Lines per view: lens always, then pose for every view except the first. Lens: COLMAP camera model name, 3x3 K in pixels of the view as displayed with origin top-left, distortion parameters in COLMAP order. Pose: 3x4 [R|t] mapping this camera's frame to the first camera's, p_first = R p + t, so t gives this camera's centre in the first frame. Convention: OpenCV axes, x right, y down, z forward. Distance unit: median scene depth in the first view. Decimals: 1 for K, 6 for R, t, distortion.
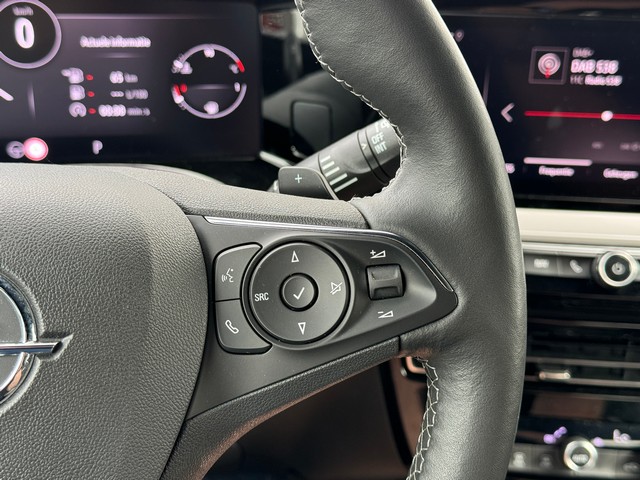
lens RADIAL K [[895.9, 0, 320.0], [0, 895.9, 240.0], [0, 0, 1]] dist [0.098244, -0.112311]
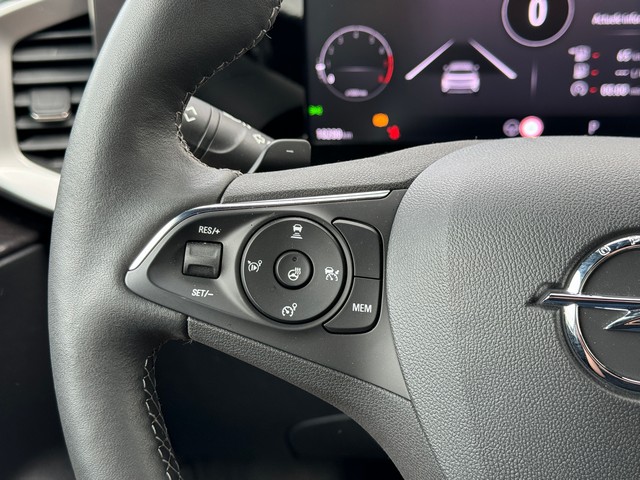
lens RADIAL K [[895.9, 0, 320.0], [0, 895.9, 240.0], [0, 0, 1]] dist [0.098244, -0.112311]
pose [[0.942413, 0.076414, -0.325606, -0.204017], [-0.071885, 0.997076, 0.025936, 0.015062], [0.326635, -0.001037, 0.945150, -0.023616]]
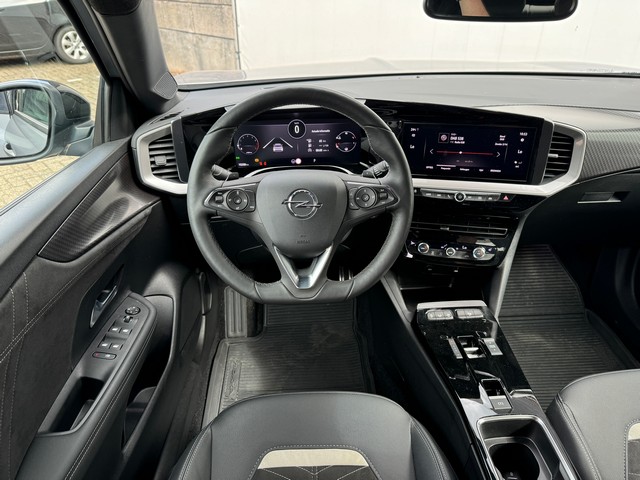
lens RADIAL K [[447.0, 0, 316.7], [0, 447.0, 239.6], [0, 0, 1]] dist [0.116384, -0.185367]
pose [[0.986440, 0.038111, -0.159636, 0.062074], [-0.019661, 0.993101, 0.115598, 0.003951], [0.162940, -0.110892, 0.980384, -0.818806]]
